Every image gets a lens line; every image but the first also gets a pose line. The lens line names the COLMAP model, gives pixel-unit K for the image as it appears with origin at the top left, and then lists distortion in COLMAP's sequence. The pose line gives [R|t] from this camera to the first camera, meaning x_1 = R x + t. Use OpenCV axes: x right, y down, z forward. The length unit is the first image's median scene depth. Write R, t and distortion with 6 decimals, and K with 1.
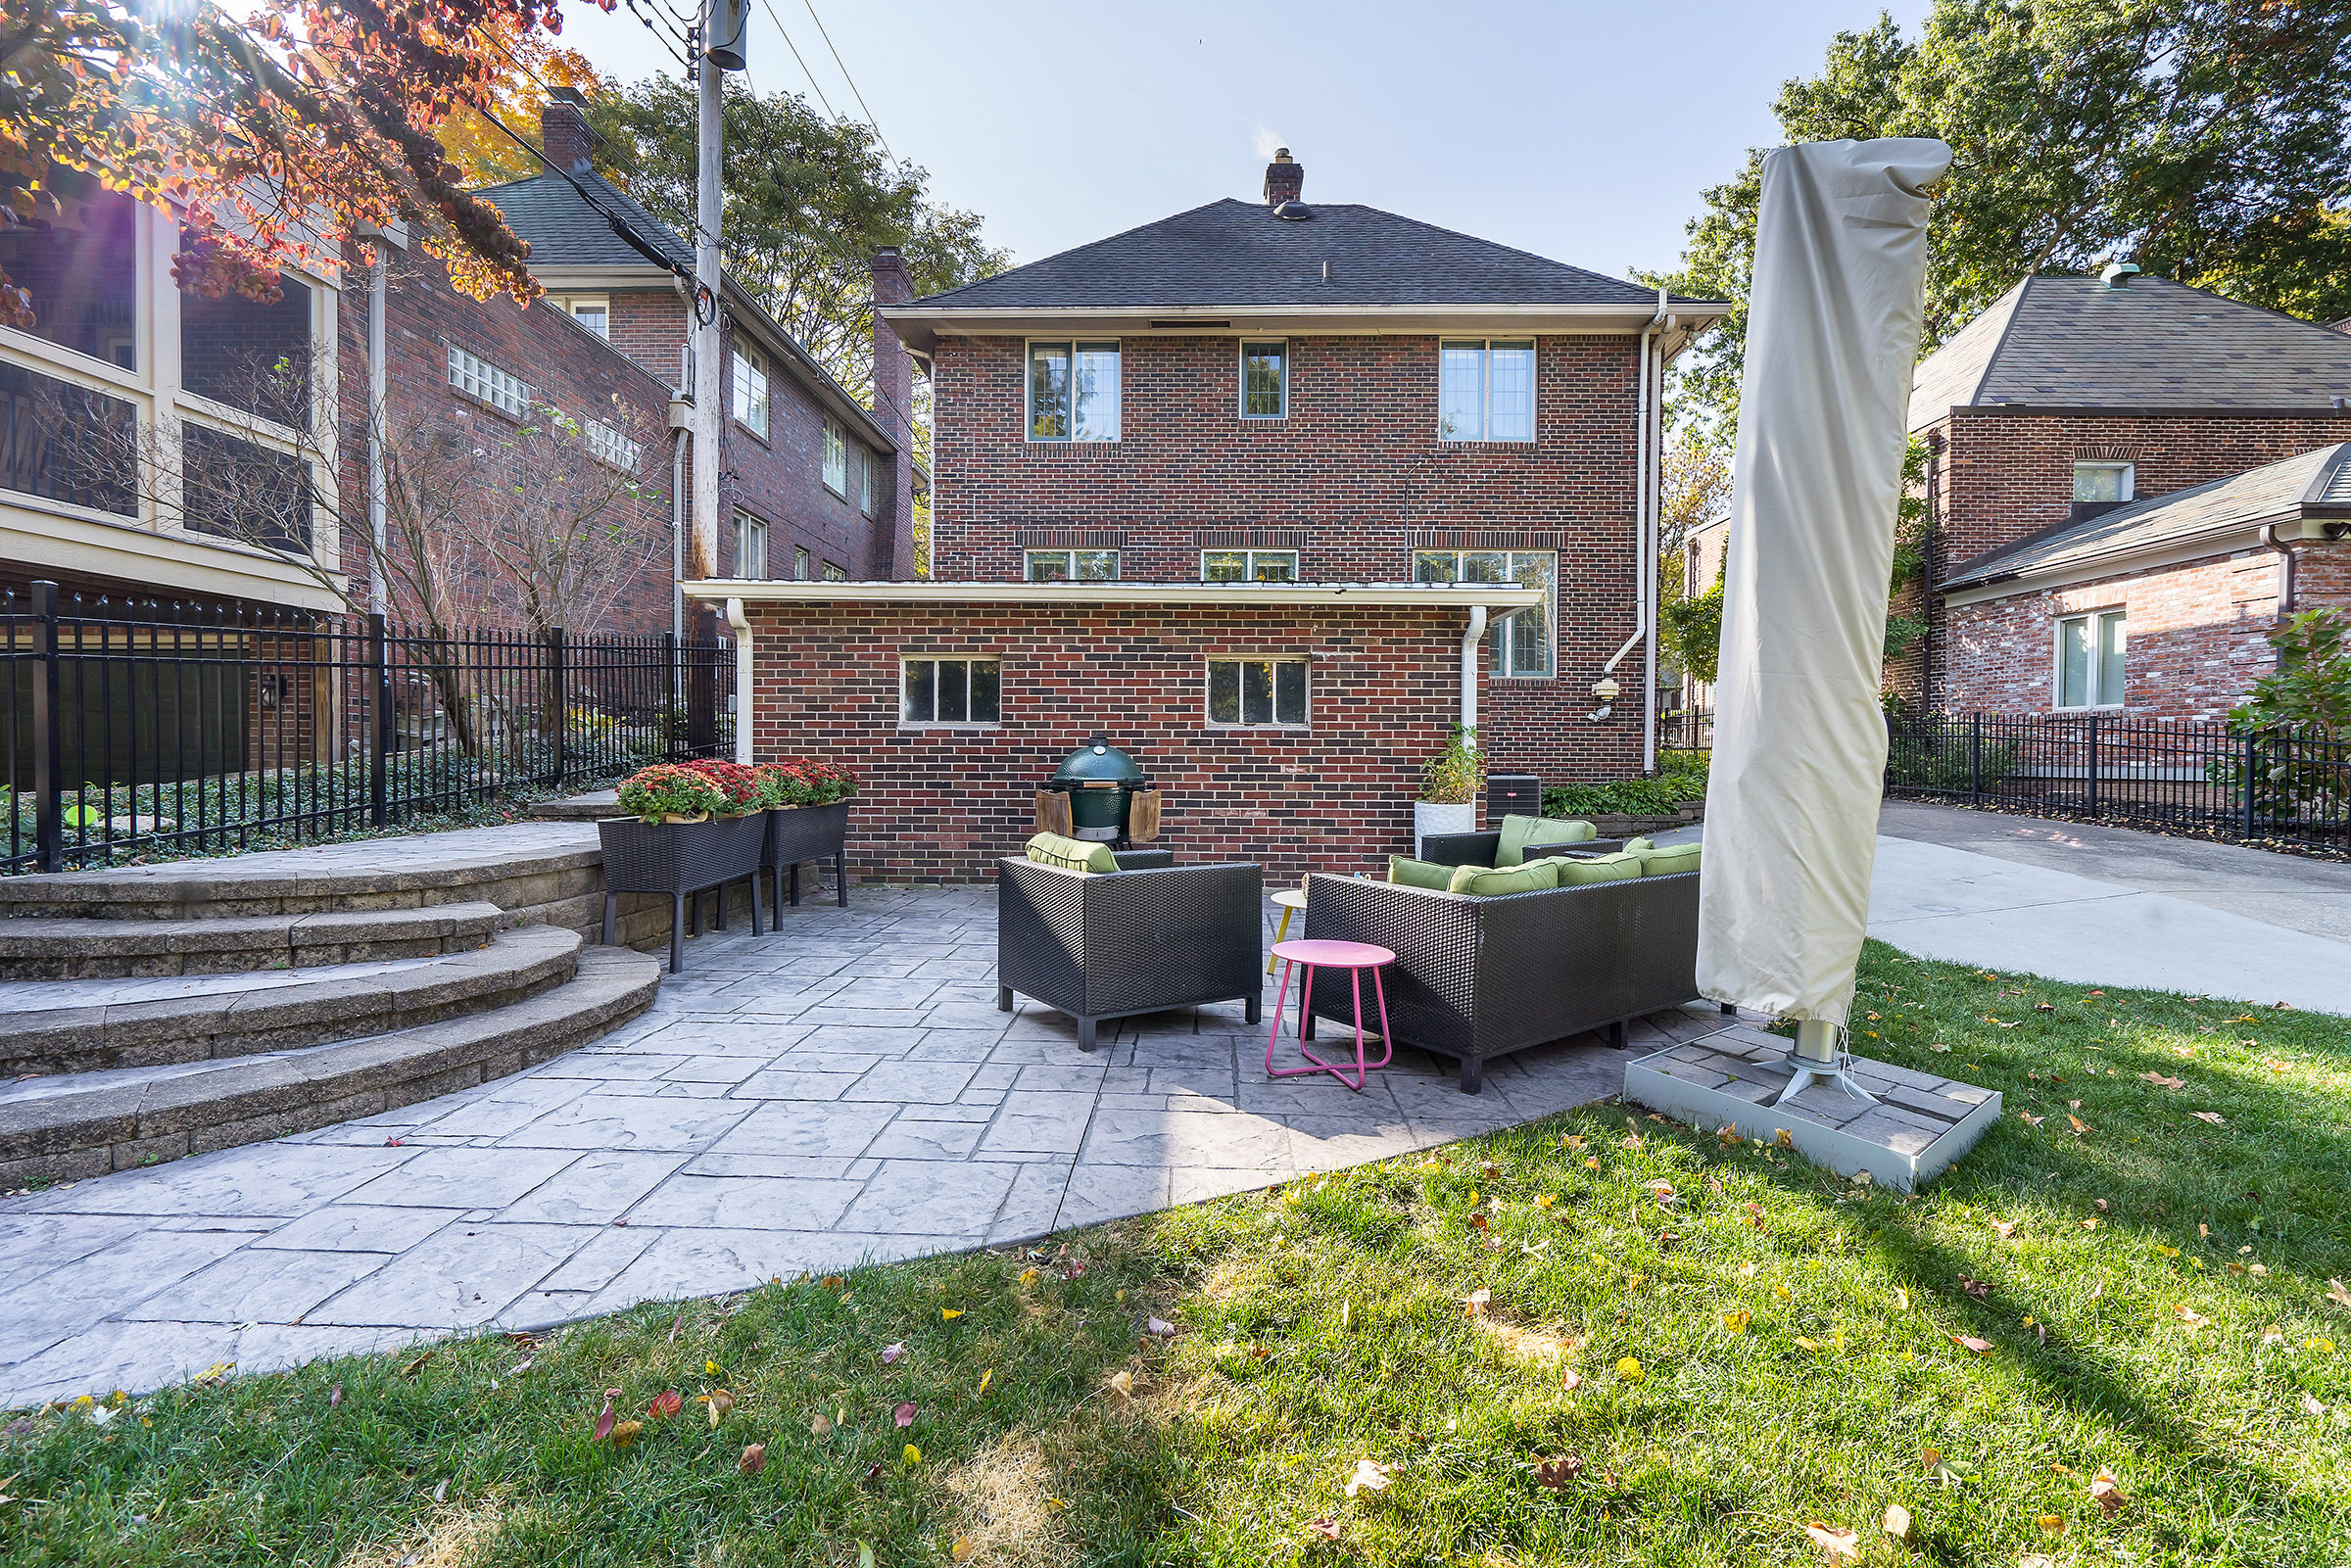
lens RADIAL K [[1077.8, 0, 1184.8], [0, 1077.8, 779.7], [0, 0, 1]] dist [-0.003818, 0.000959]
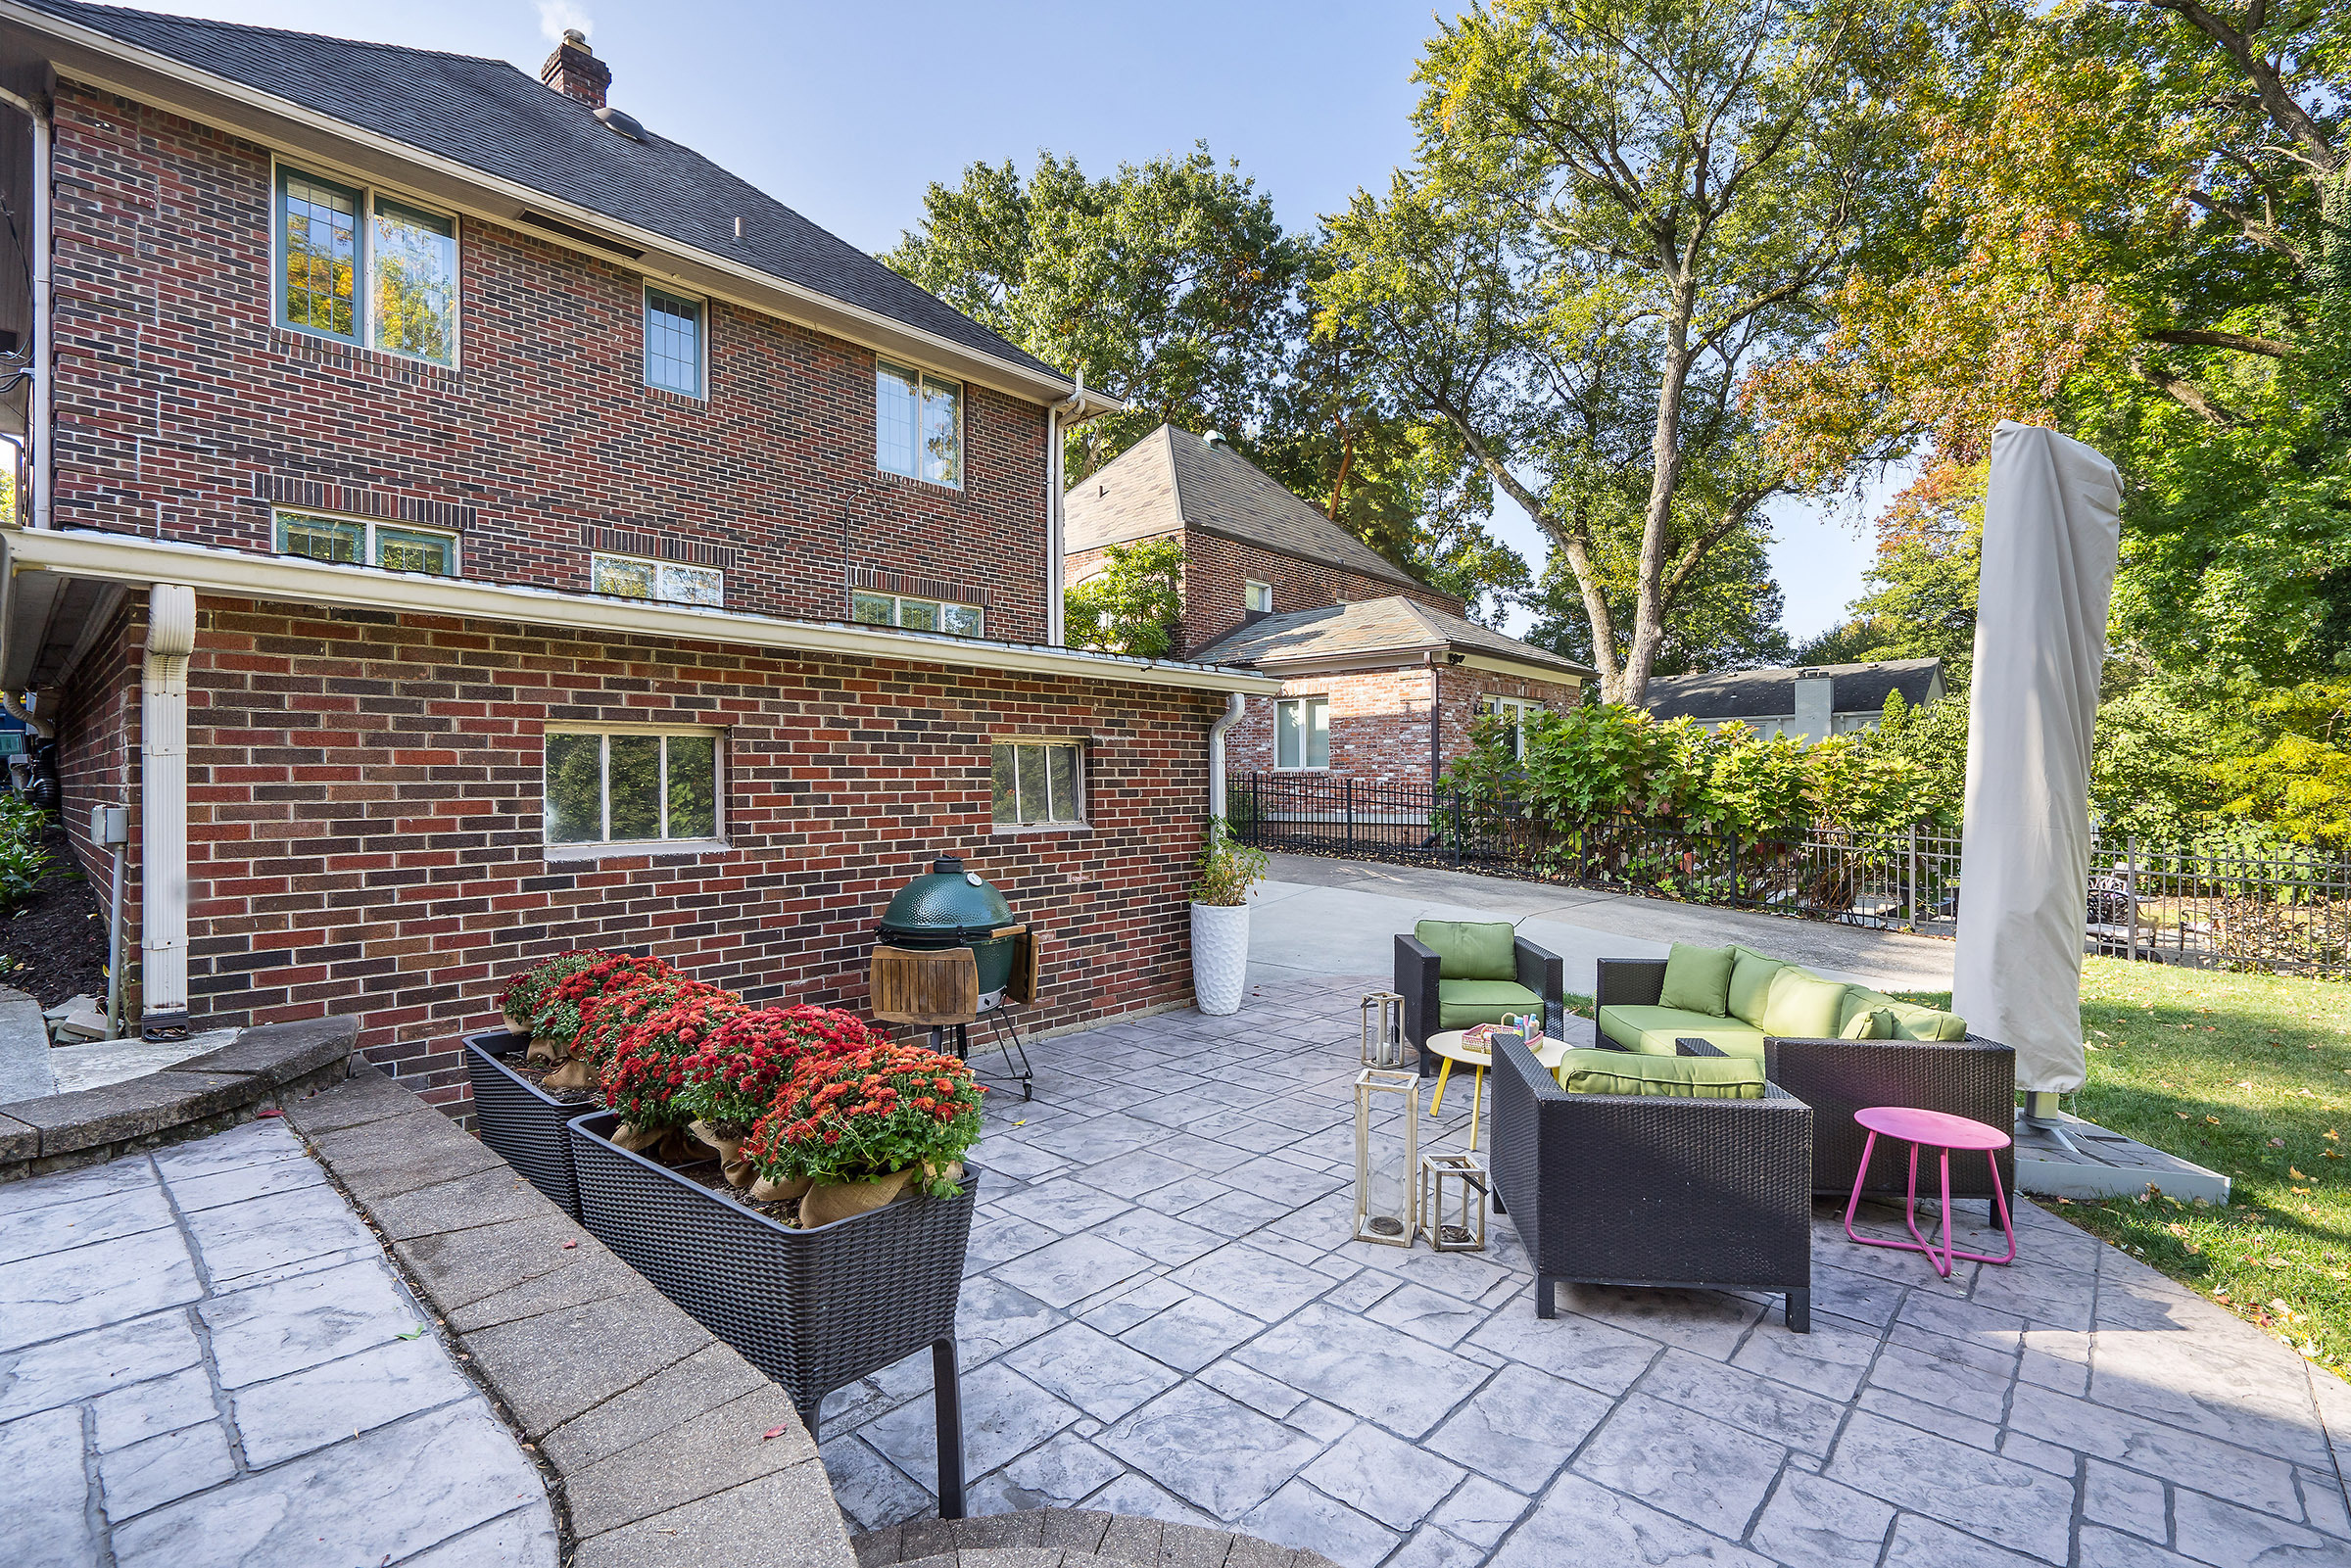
lens RADIAL K [[1077.8, 0, 1186.0], [0, 1077.8, 782.4], [0, 0, 1]] dist [-0.003818, 0.000959]
pose [[0.647604, -0.011914, 0.761884, -0.470005], [0.027561, 0.999590, -0.007796, -0.073129], [-0.761478, 0.026047, 0.647667, 0.402451]]
